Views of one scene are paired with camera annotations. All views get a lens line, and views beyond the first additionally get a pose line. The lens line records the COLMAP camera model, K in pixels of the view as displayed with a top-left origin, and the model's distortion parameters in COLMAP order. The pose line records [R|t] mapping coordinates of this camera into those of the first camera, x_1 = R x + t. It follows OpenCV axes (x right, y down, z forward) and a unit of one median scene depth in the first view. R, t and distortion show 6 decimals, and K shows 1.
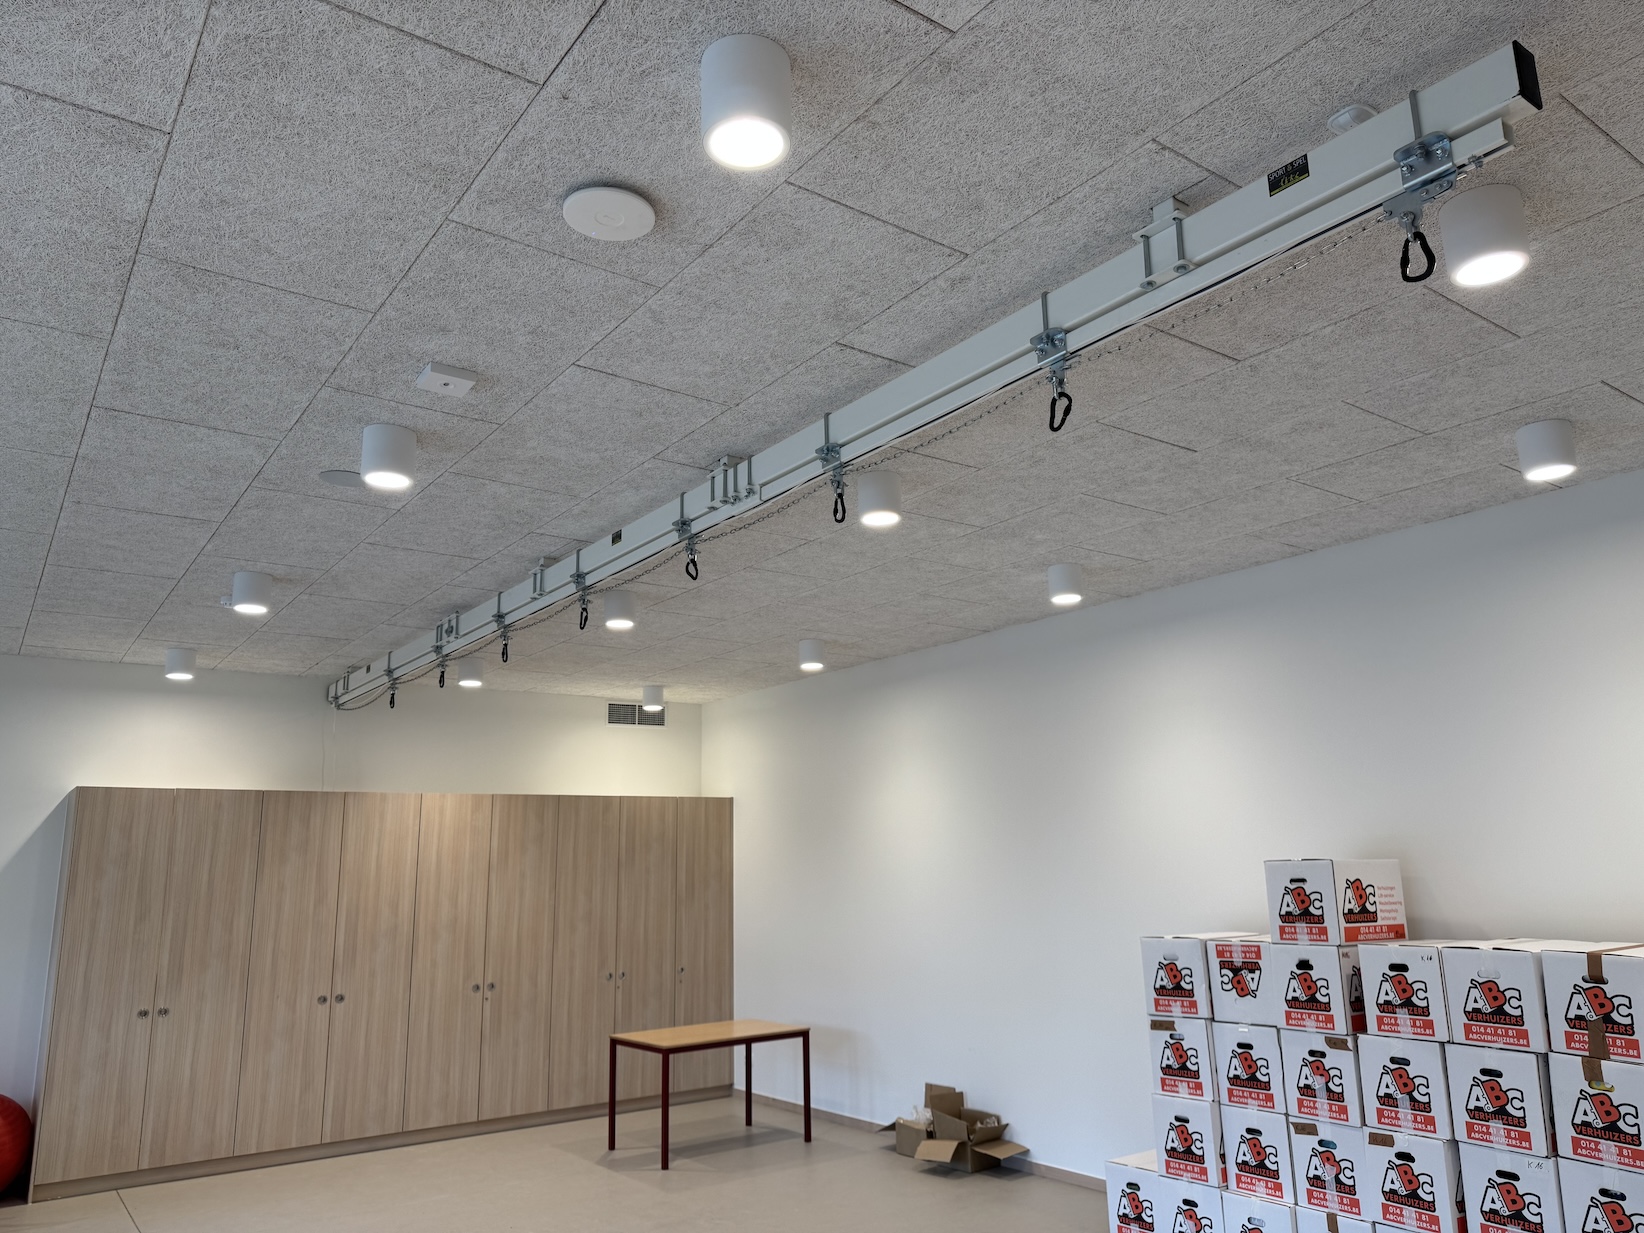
lens RADIAL K [[1170.7, 0, 822.0], [0, 1170.7, 616.5], [0, 0, 1]] dist [0.007449, -0.002015]
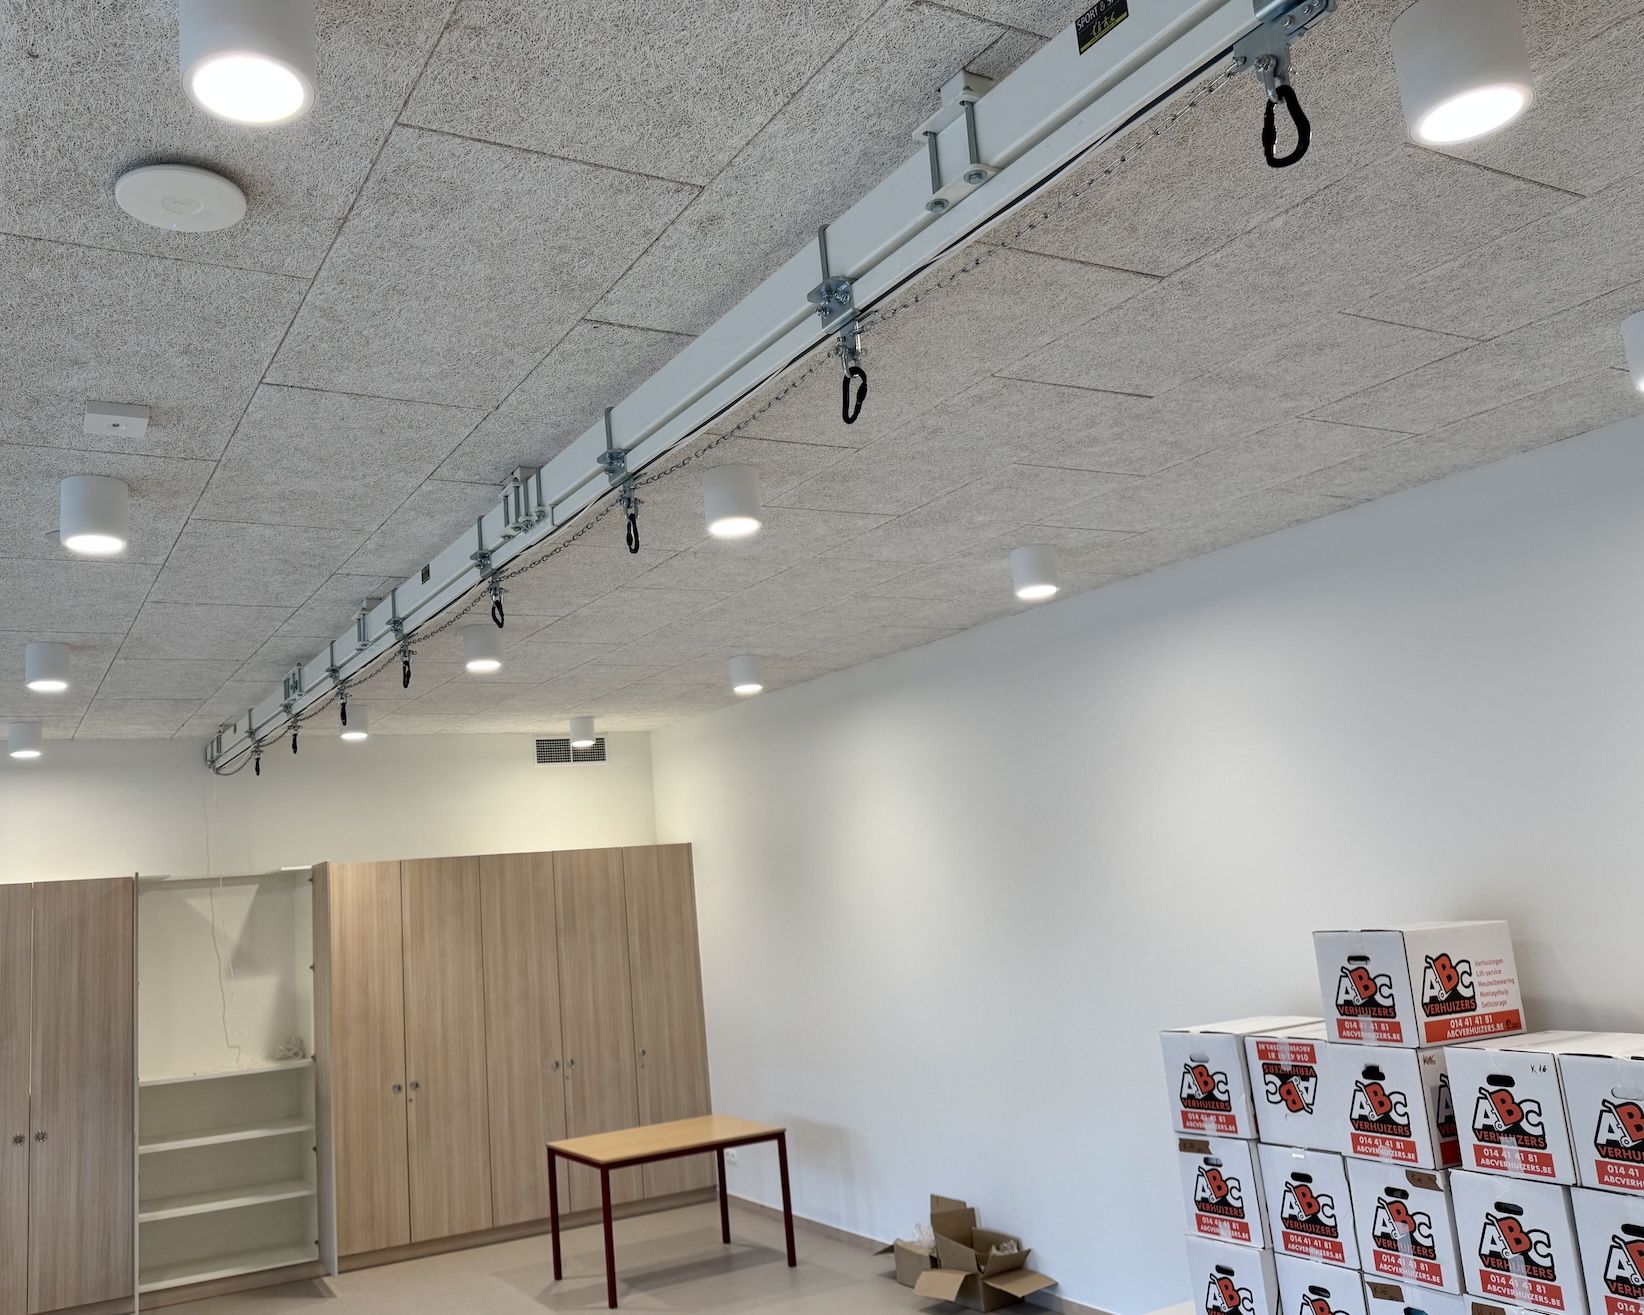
lens RADIAL K [[1364.9, 0, 685.7], [0, 1364.9, 644.5], [0, 0, 1]] dist [0.009227, -0.008103]
pose [[0.986631, -0.077524, -0.143349, 0.122140], [0.083685, 0.995788, 0.037457, -0.037484], [0.139841, -0.048953, 0.988963, 0.096368]]
